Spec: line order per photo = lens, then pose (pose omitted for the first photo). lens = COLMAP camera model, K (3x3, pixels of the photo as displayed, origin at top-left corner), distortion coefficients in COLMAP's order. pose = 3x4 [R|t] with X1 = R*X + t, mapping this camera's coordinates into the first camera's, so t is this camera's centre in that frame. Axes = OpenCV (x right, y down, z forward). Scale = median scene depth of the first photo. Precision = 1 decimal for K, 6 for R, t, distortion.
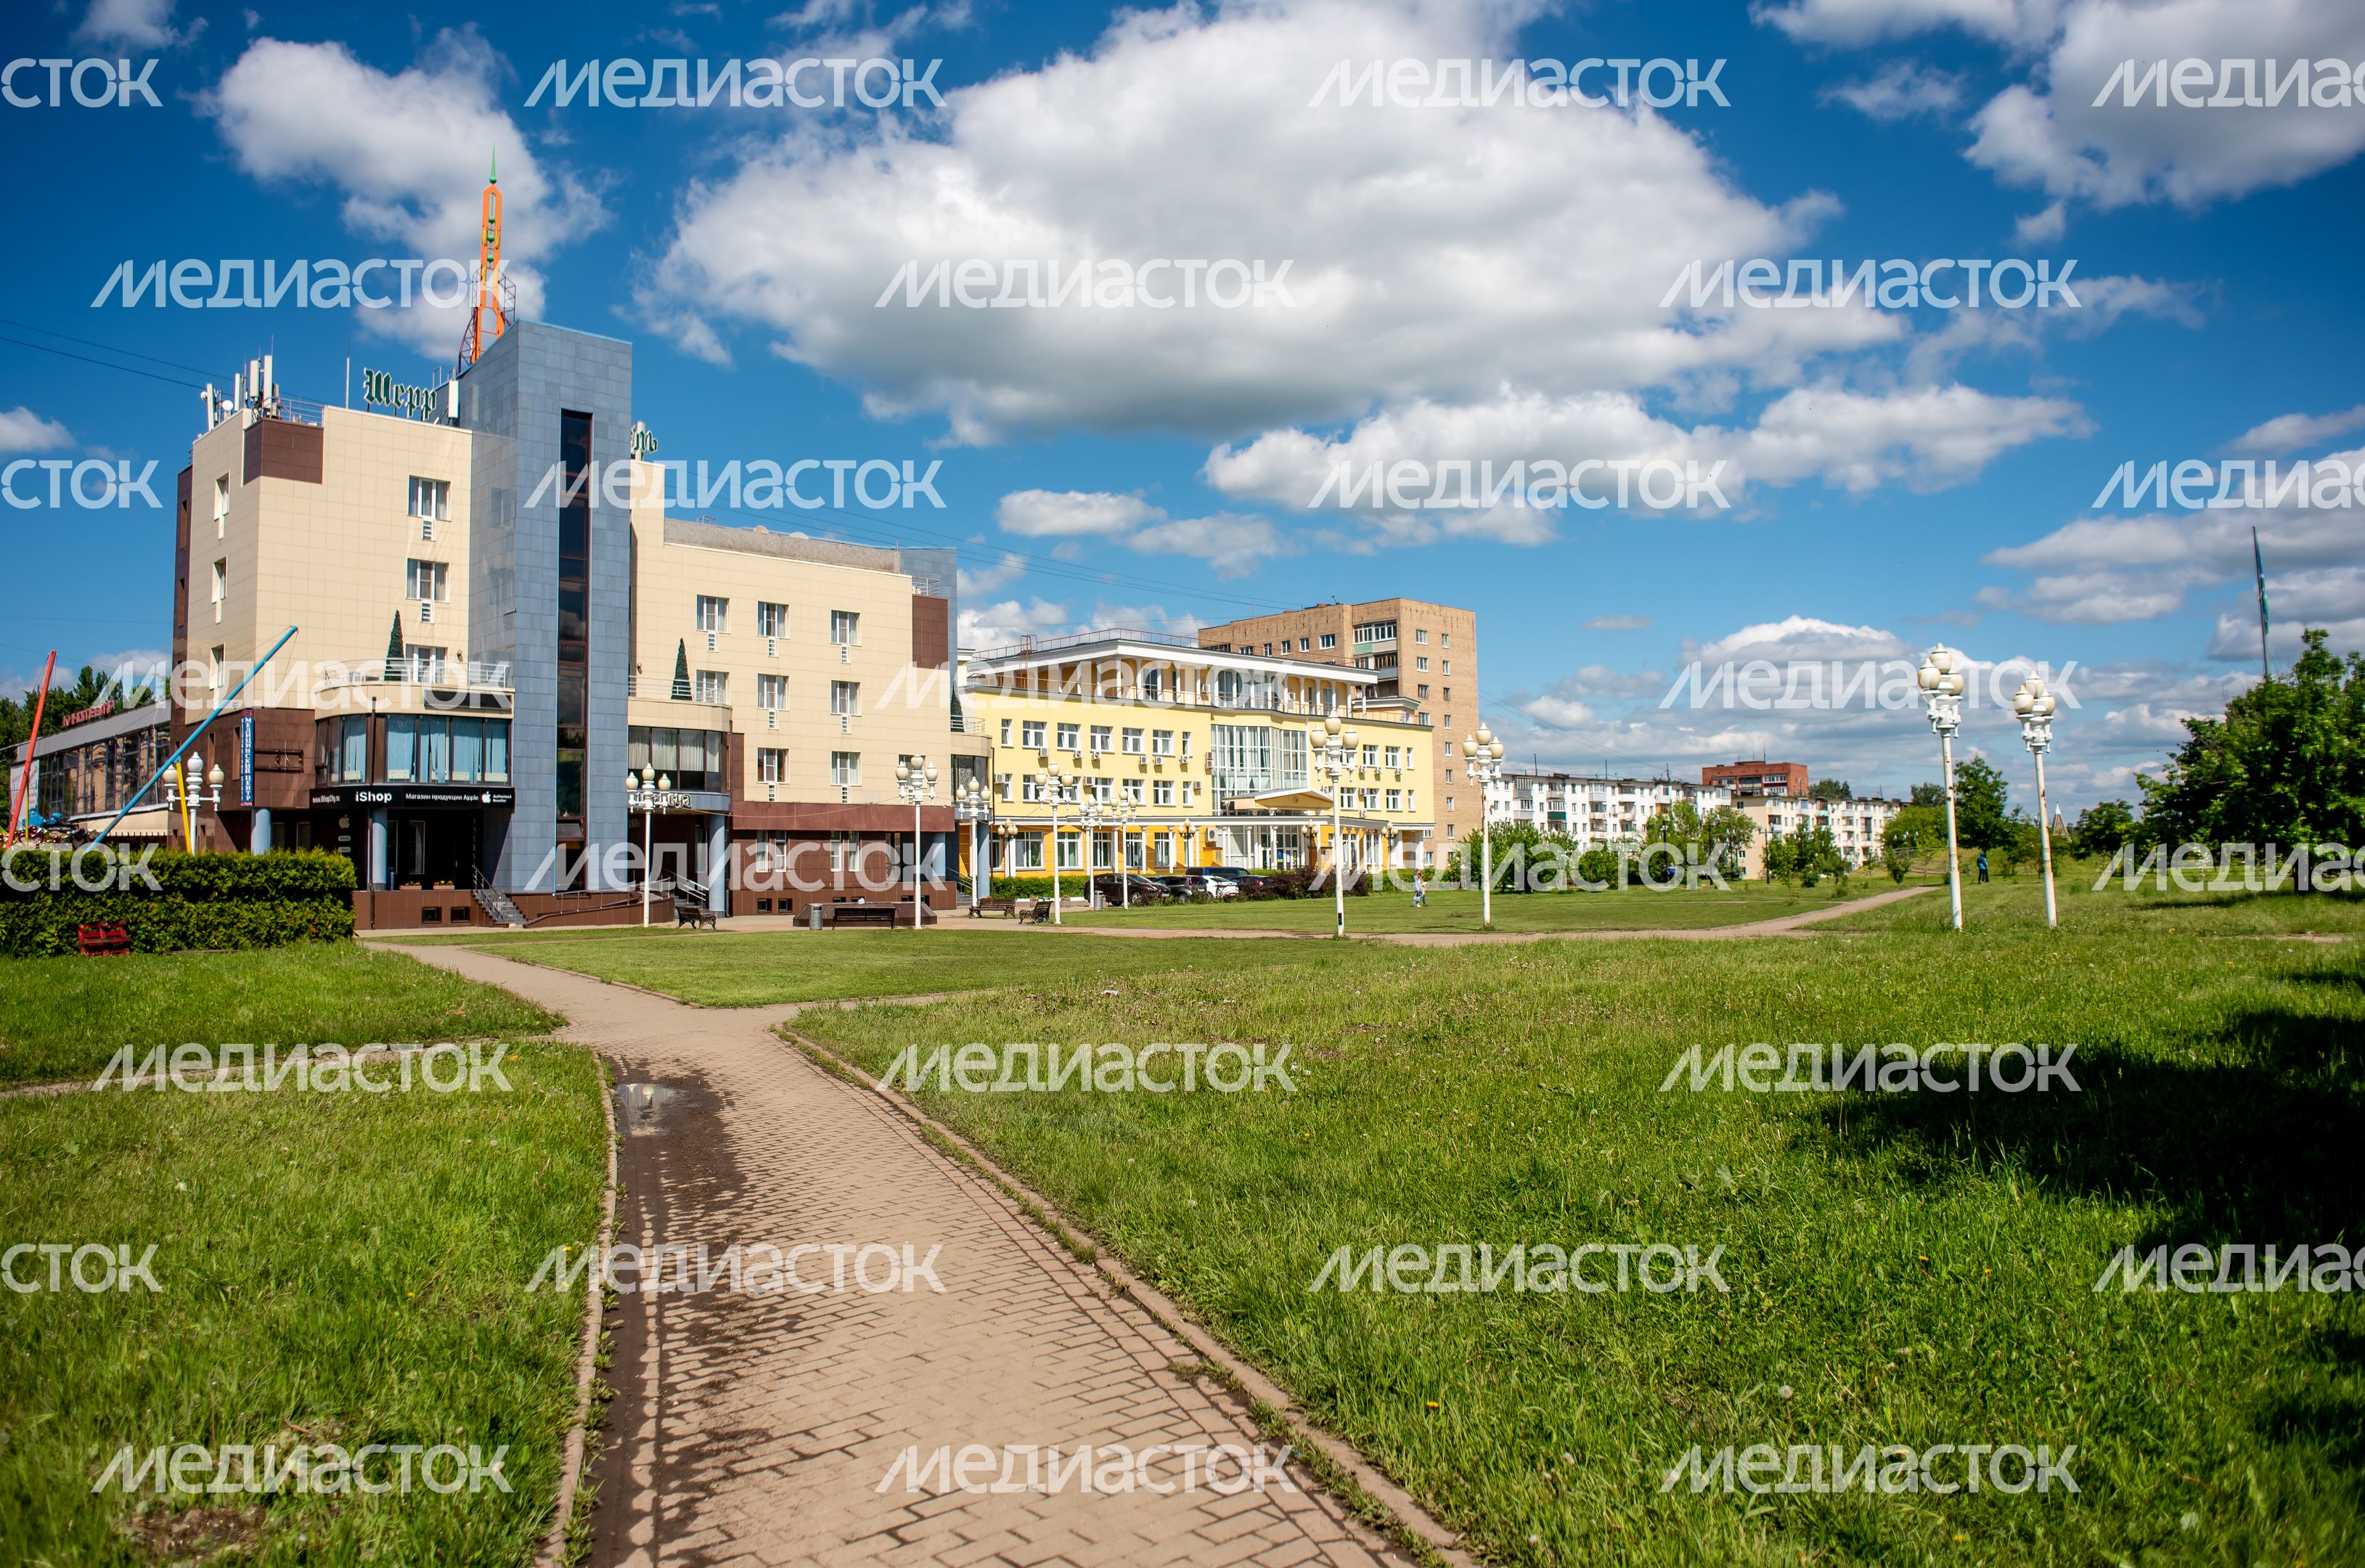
lens RADIAL K [[1704.1, 0, 1125.4], [0, 1704.1, 783.3], [0, 0, 1]] dist [-0.101005, 0.086973]
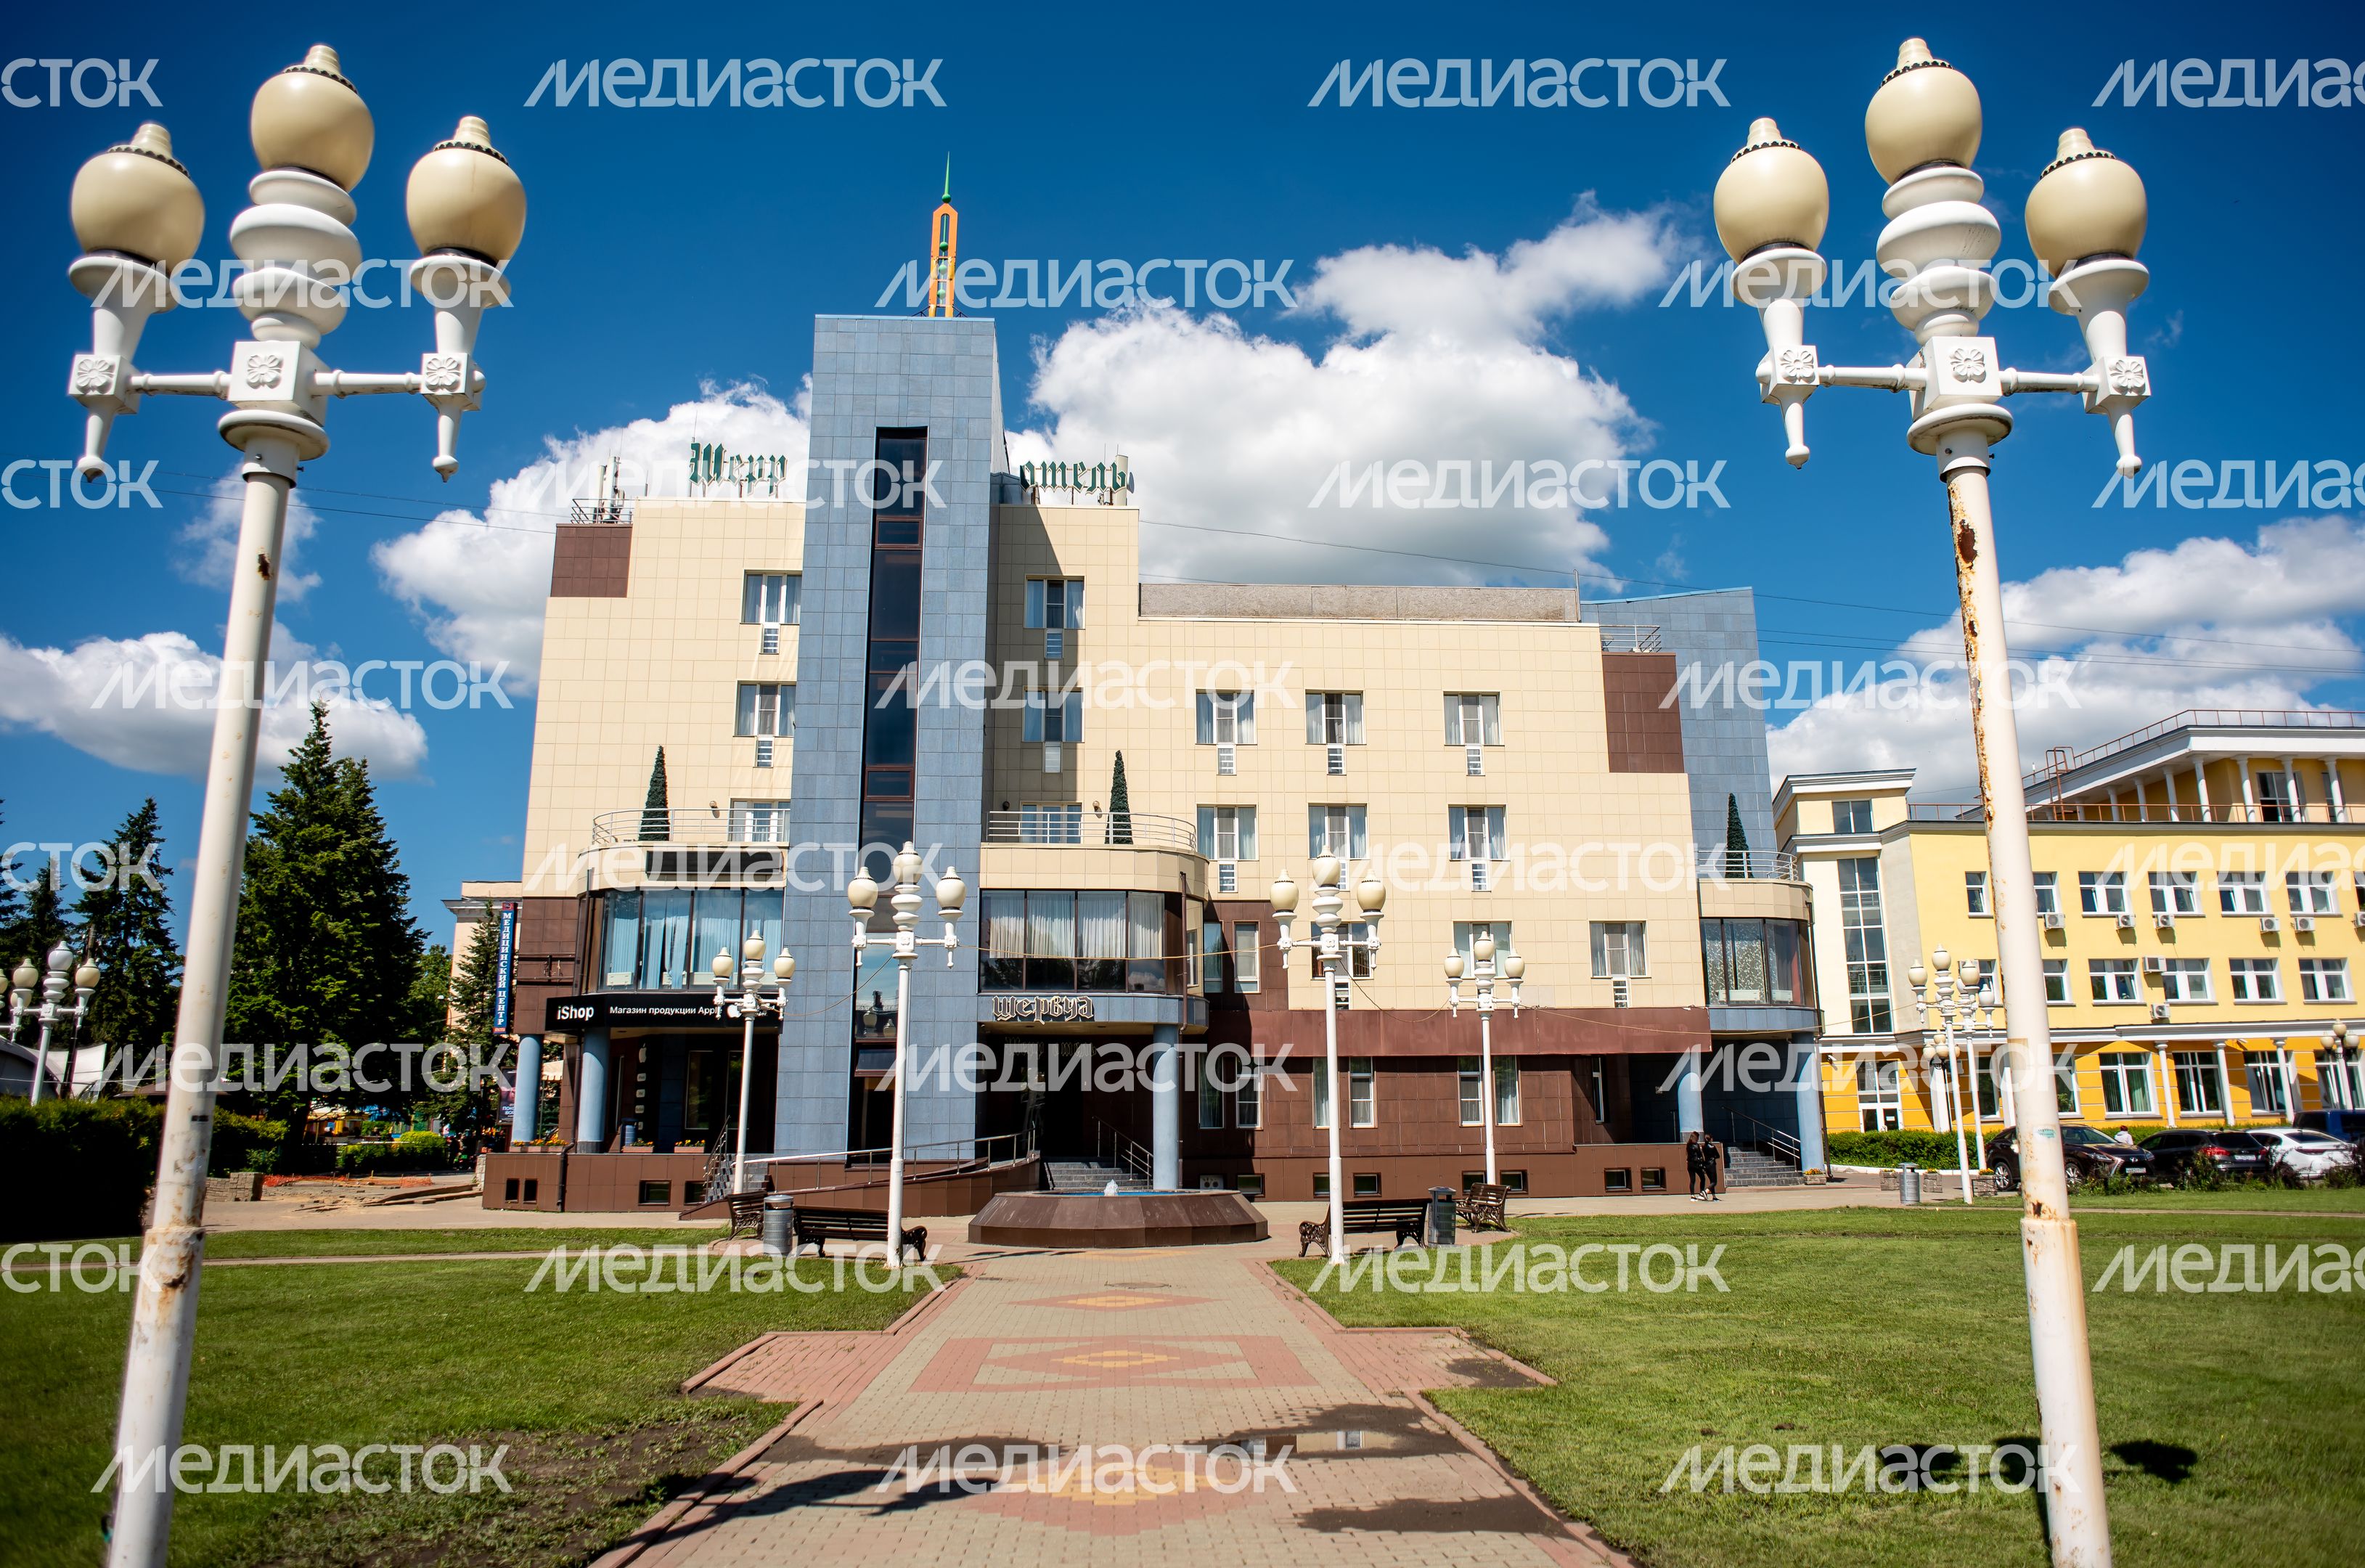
lens RADIAL K [[1658.2, 0, 1216.4], [0, 1658.2, 749.7], [0, 0, 1]] dist [-0.099901, 0.091880]
pose [[0.757641, -0.142817, -0.636854, 0.137106], [0.031614, 0.982650, -0.182754, 0.023990], [0.651905, 0.118329, 0.749011, 0.483078]]
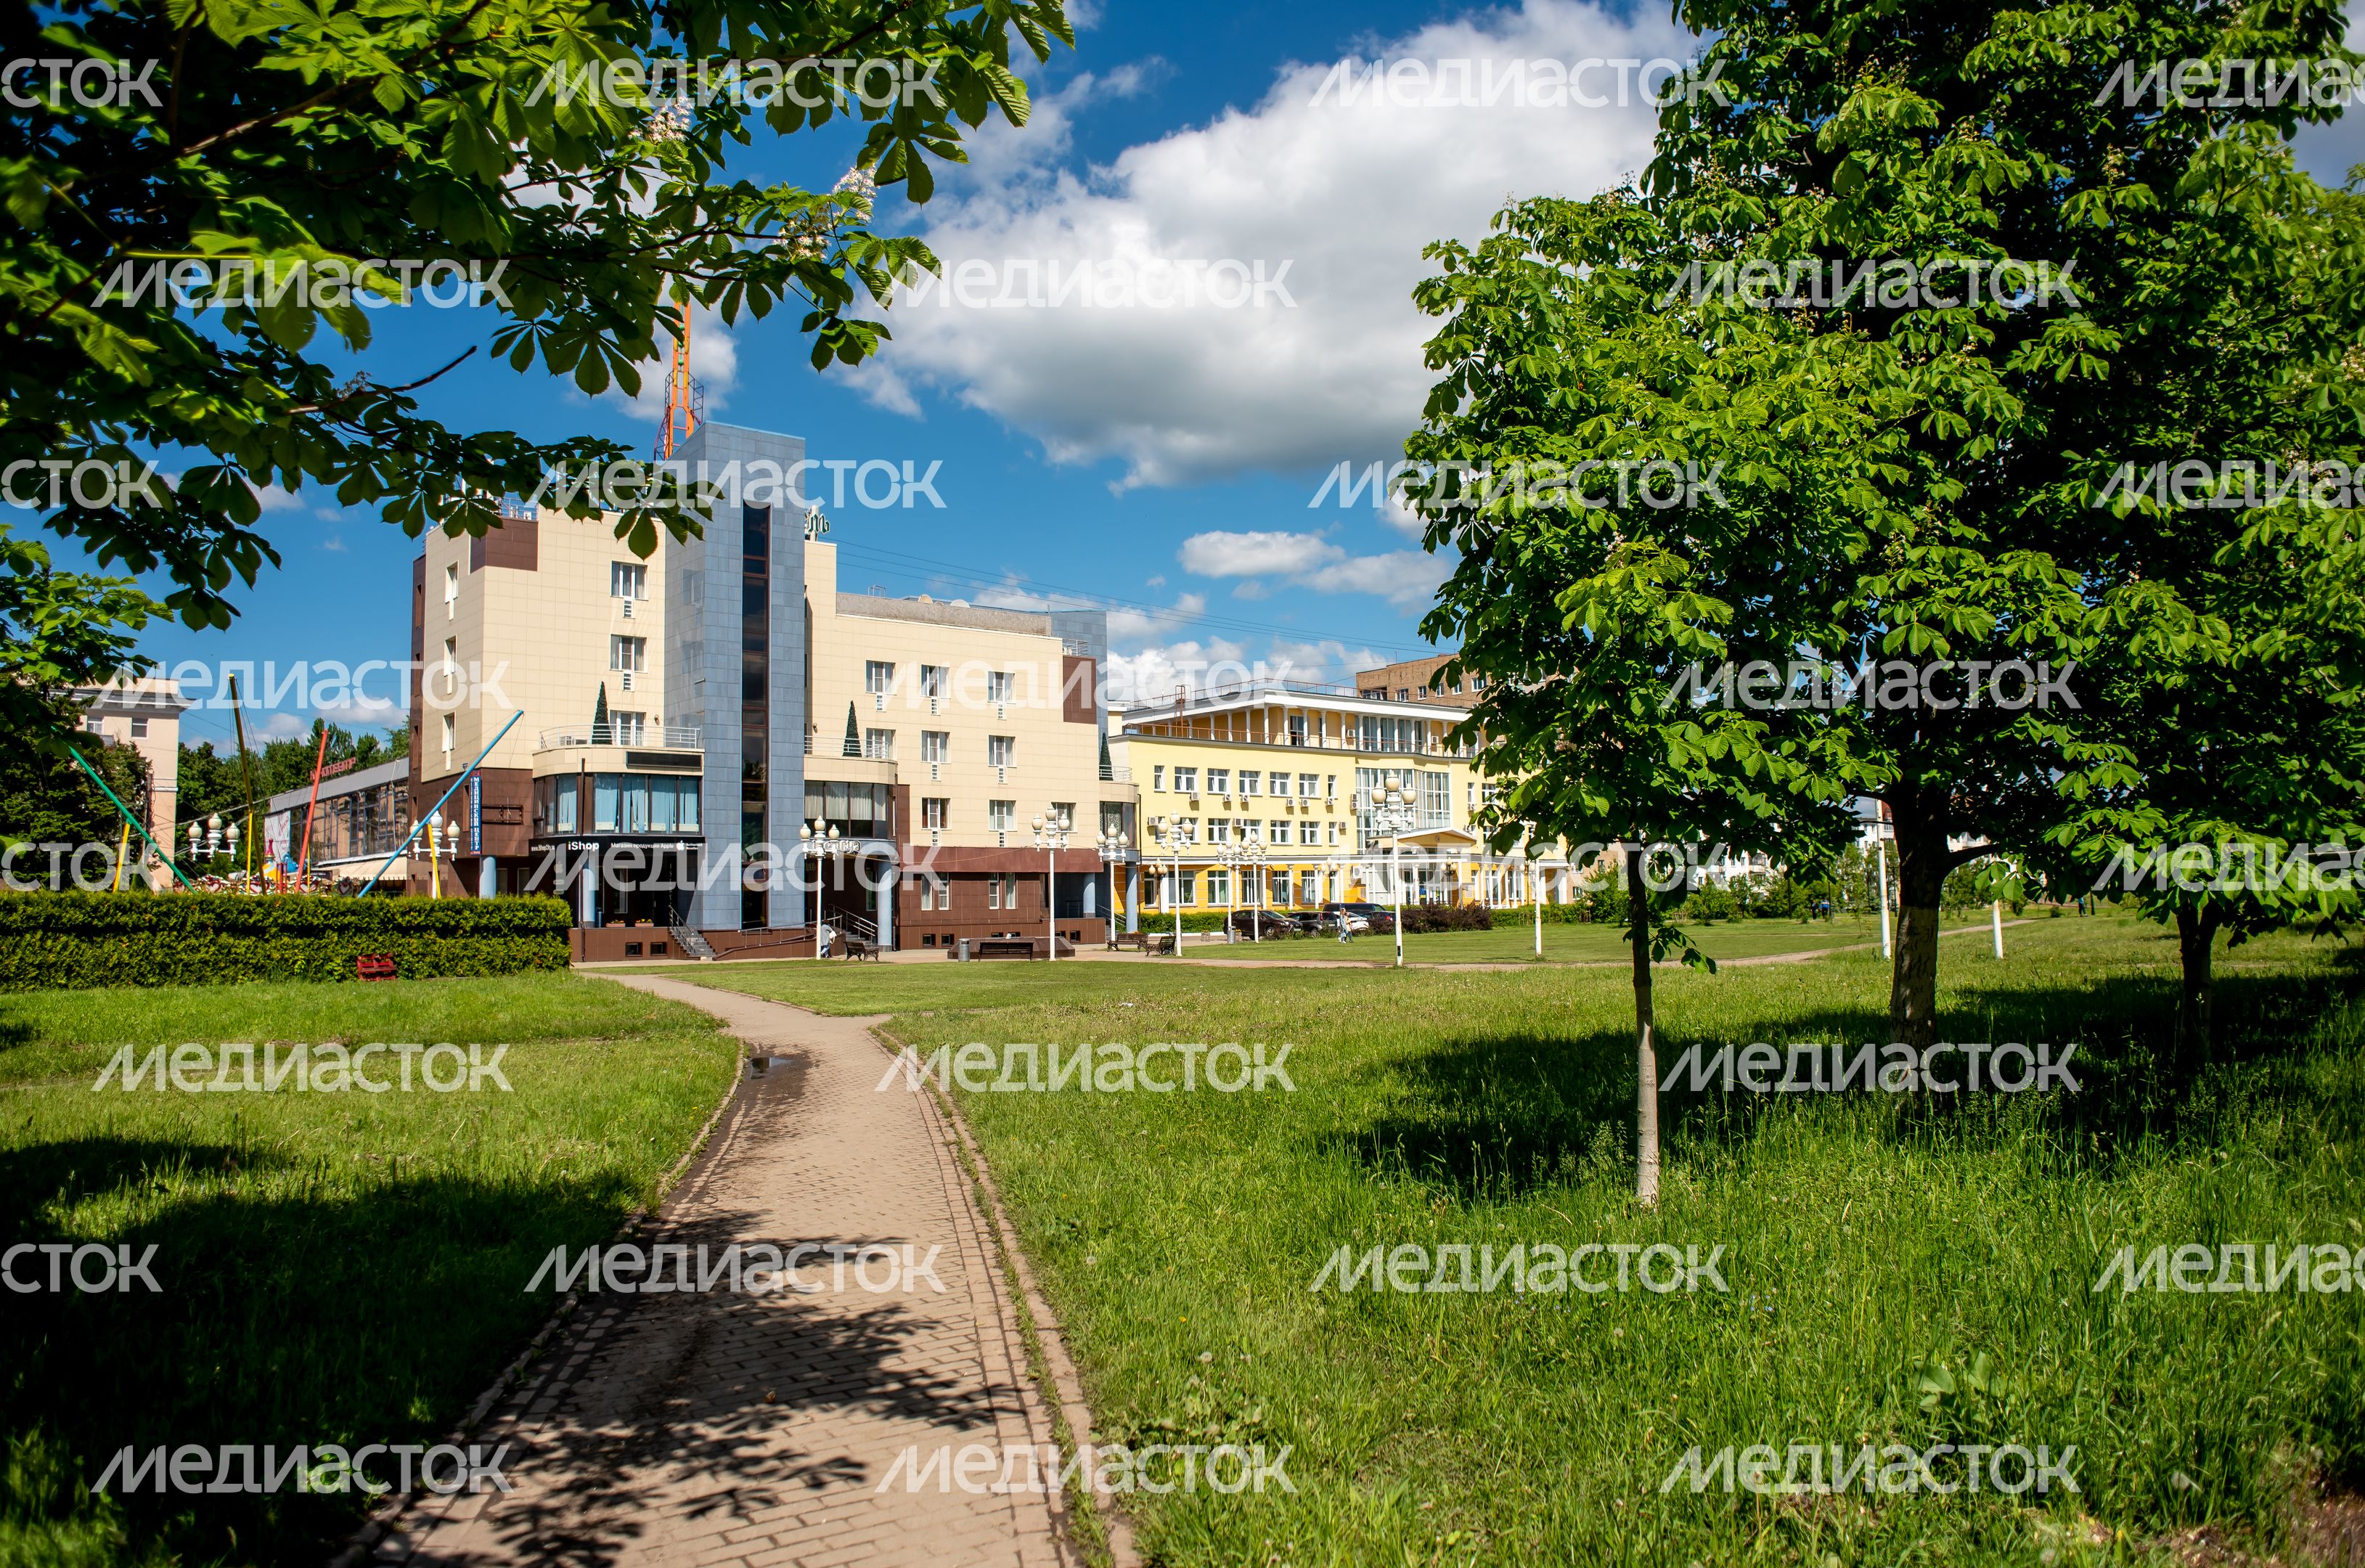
lens RADIAL K [[1697.3, 0, 1191.4], [0, 1697.3, 816.8], [0, 0, 1]] dist [-0.106521, 0.088715]
pose [[0.997411, -0.006802, -0.071593, 0.034678], [0.006766, 0.999977, -0.000739, -0.005994], [0.071596, 0.000253, 0.997434, -0.081877]]
